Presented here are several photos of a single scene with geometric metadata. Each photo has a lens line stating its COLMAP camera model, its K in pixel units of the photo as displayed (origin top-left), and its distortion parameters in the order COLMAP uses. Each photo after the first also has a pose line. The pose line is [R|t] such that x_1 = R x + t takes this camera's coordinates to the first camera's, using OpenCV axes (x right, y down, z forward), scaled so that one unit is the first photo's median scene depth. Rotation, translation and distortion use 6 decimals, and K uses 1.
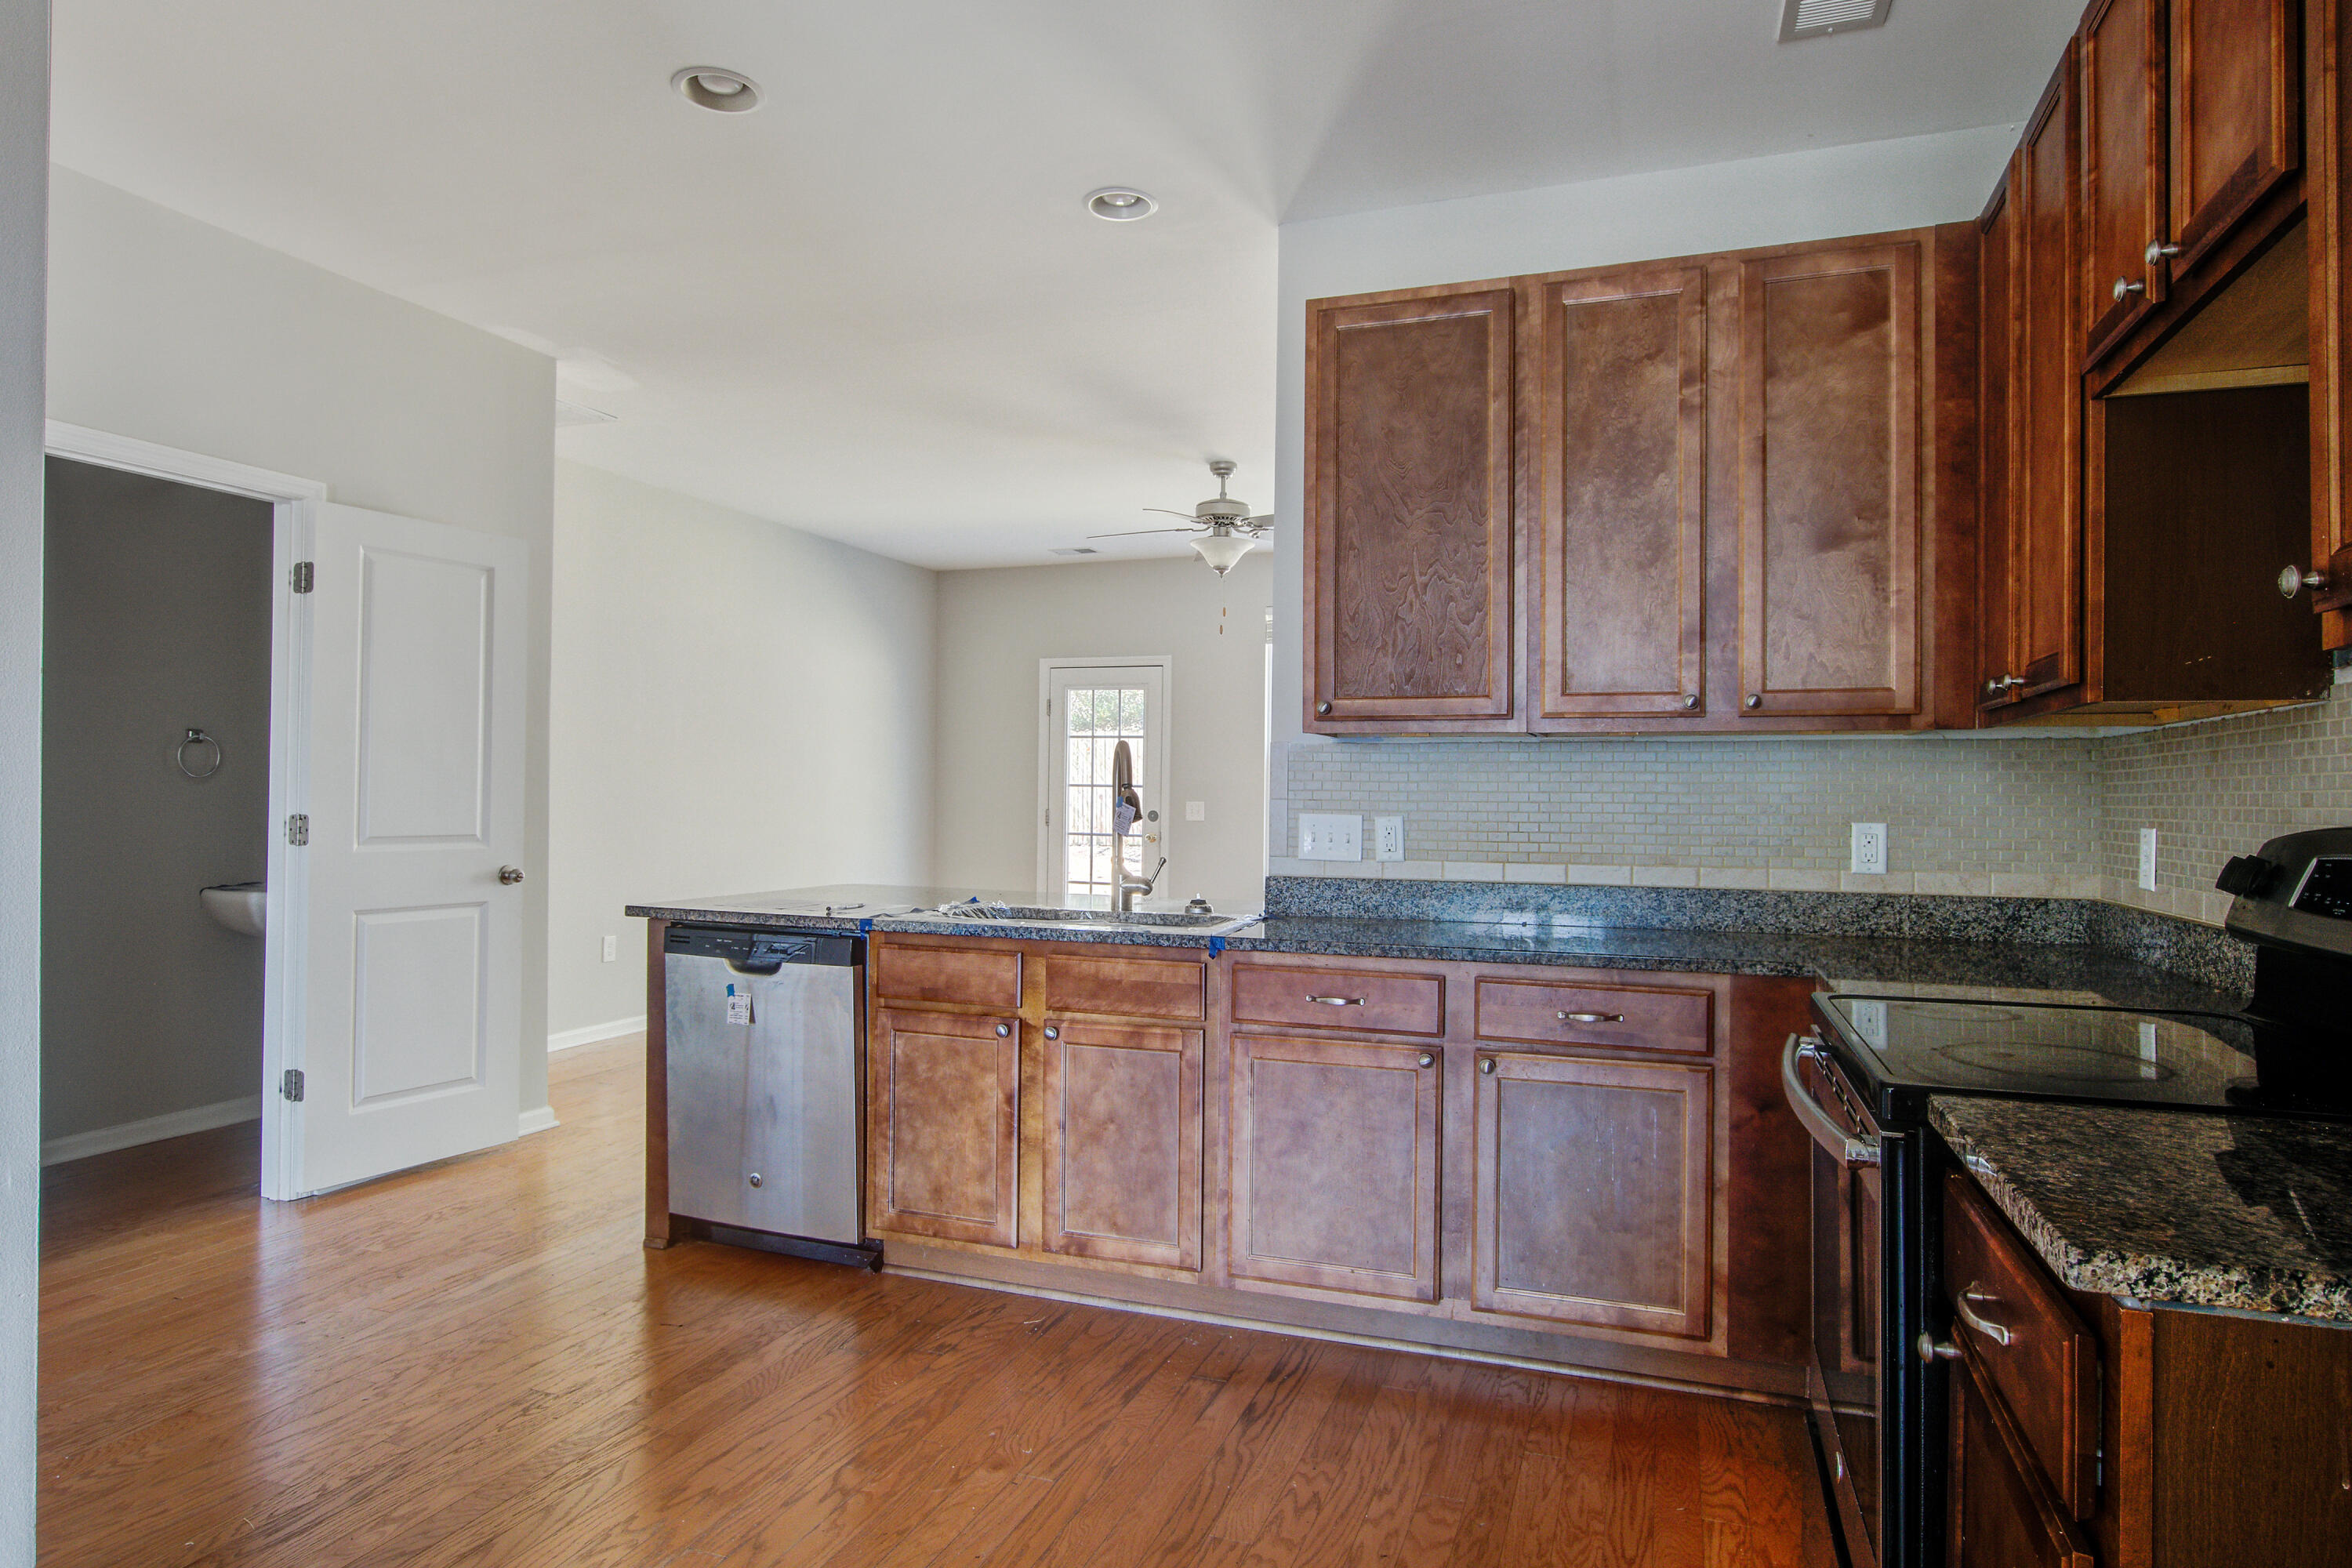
lens RADIAL K [[1374.9, 0, 1176.0], [0, 1374.9, 784.0], [0, 0, 1]] dist [0.017775, 0.000003]
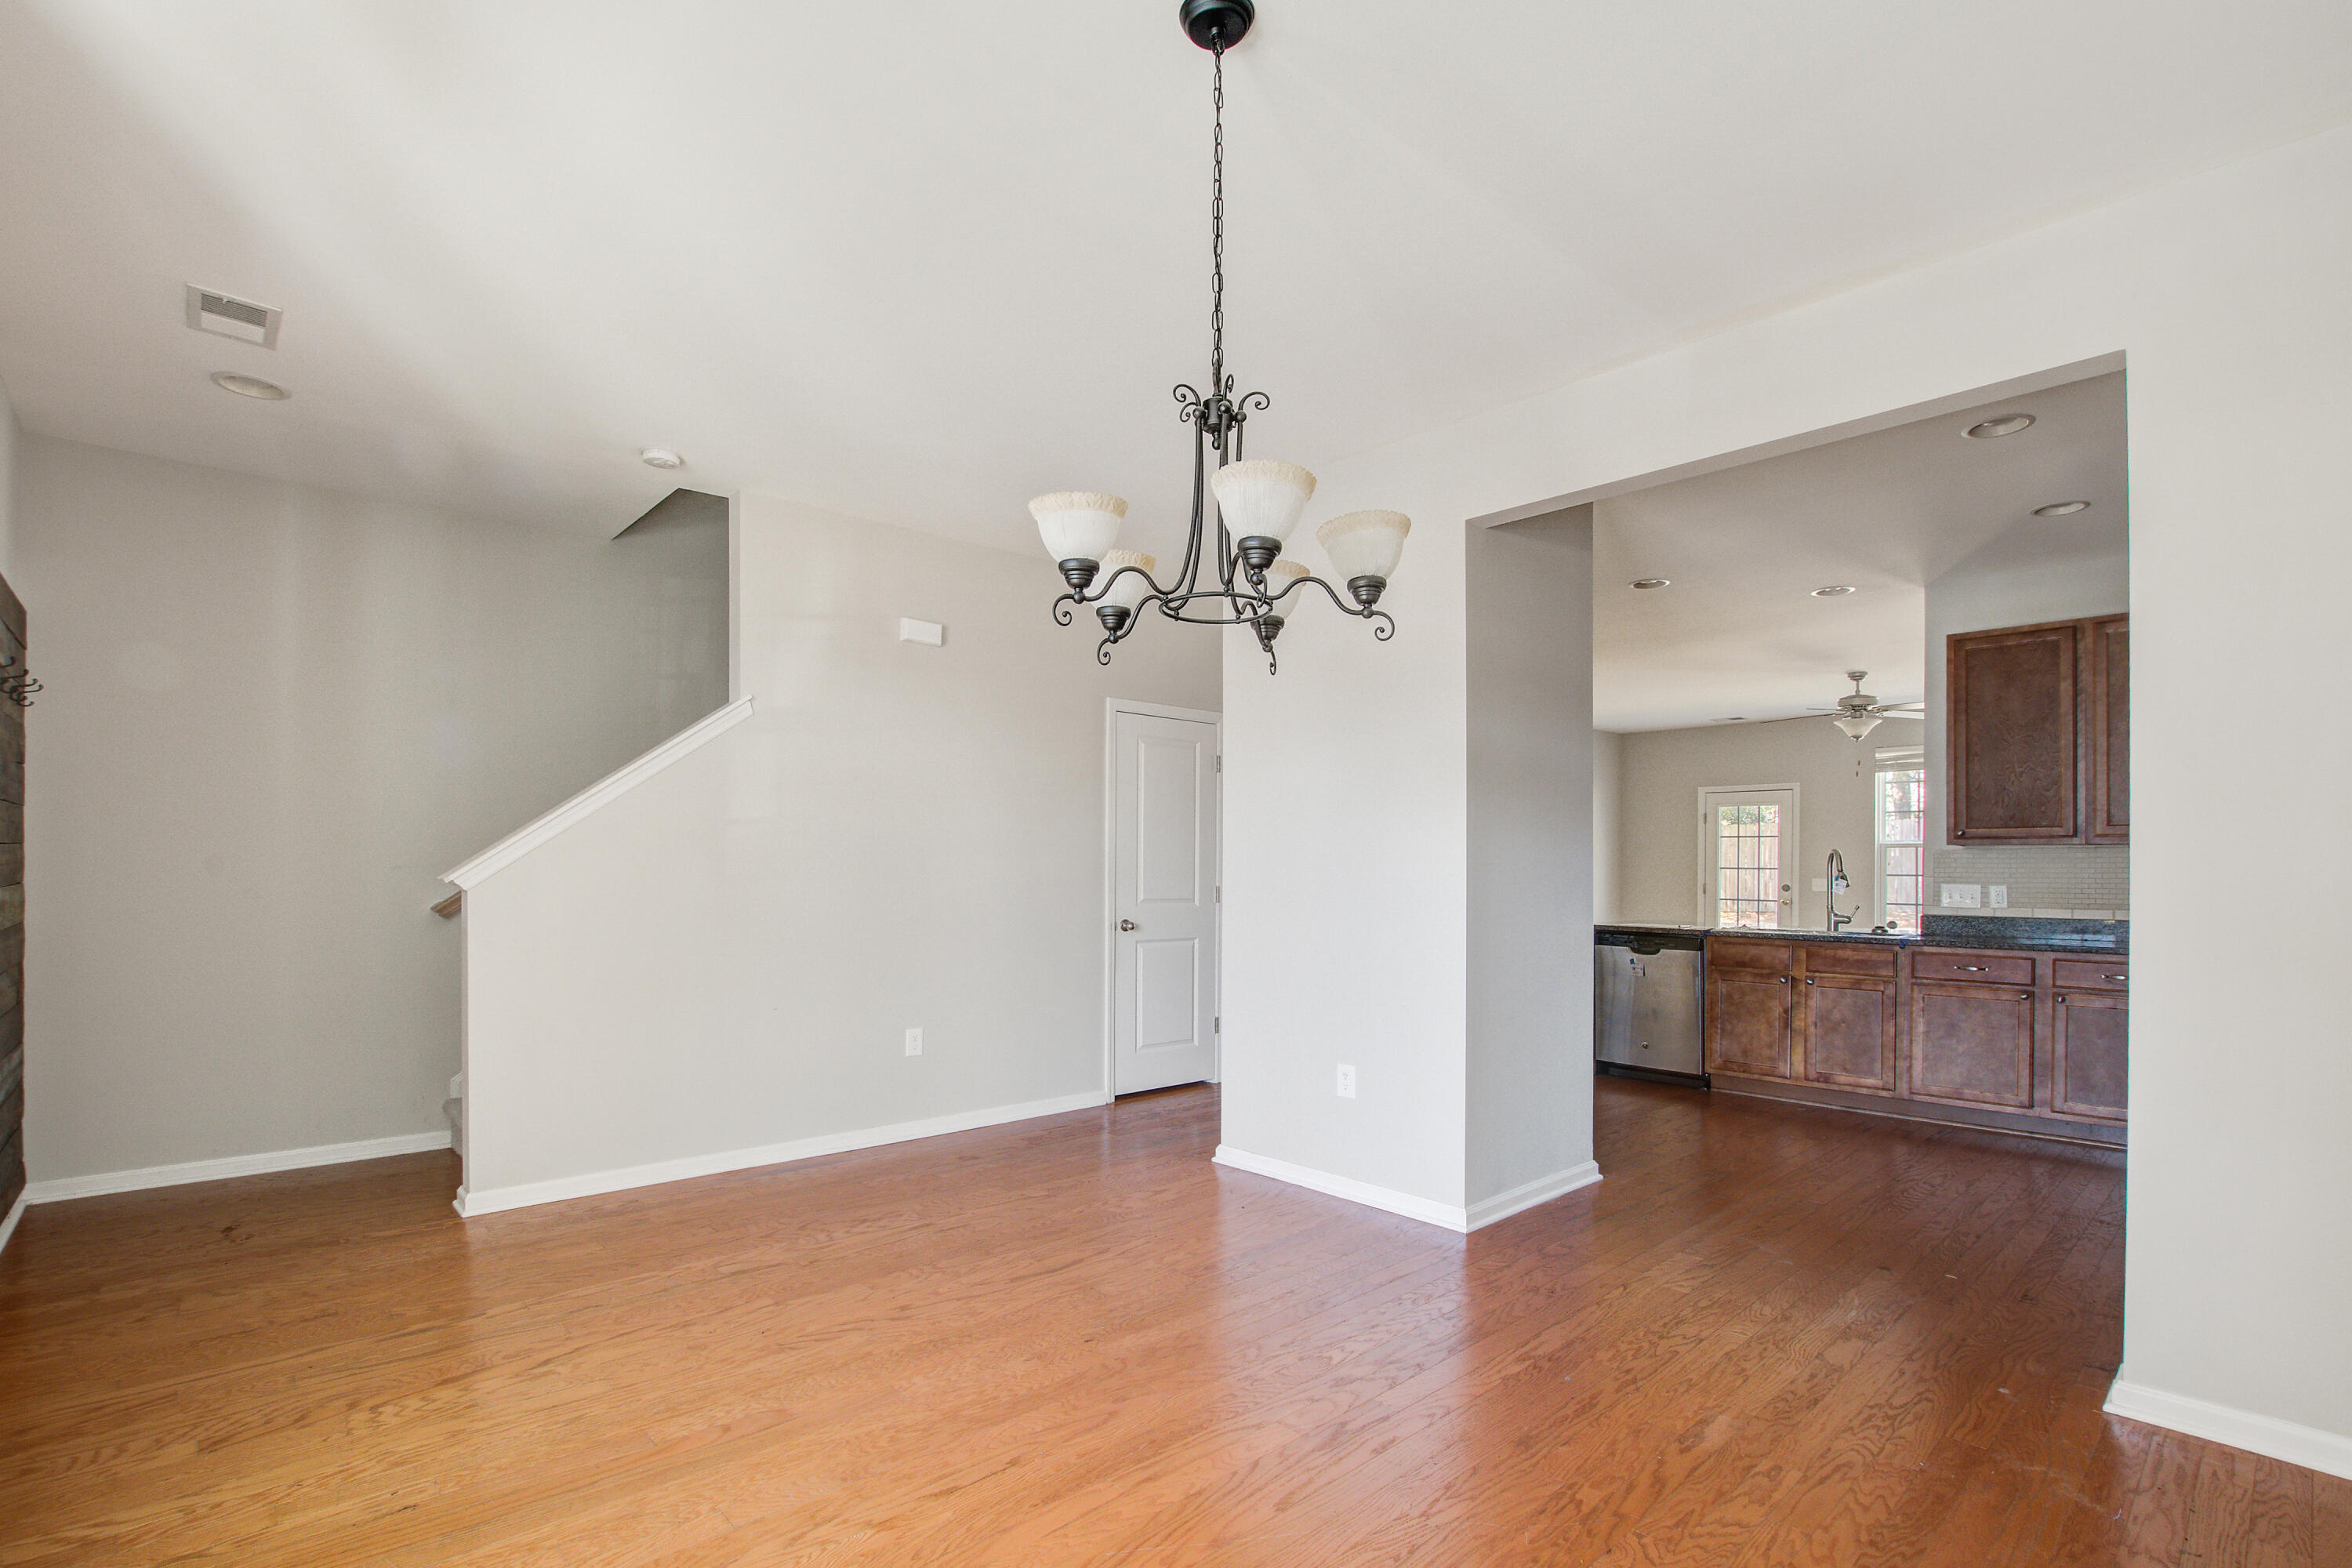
lens RADIAL K [[1098.7, 0, 1113.3], [0, 1098.7, 867.4], [0, 0, 1]] dist [-0.002846, -0.000821]
pose [[0.878649, -0.004104, -0.477450, -0.232507], [0.005155, 0.999986, 0.000892, -0.011710], [0.477440, -0.003245, 0.878659, -1.099082]]
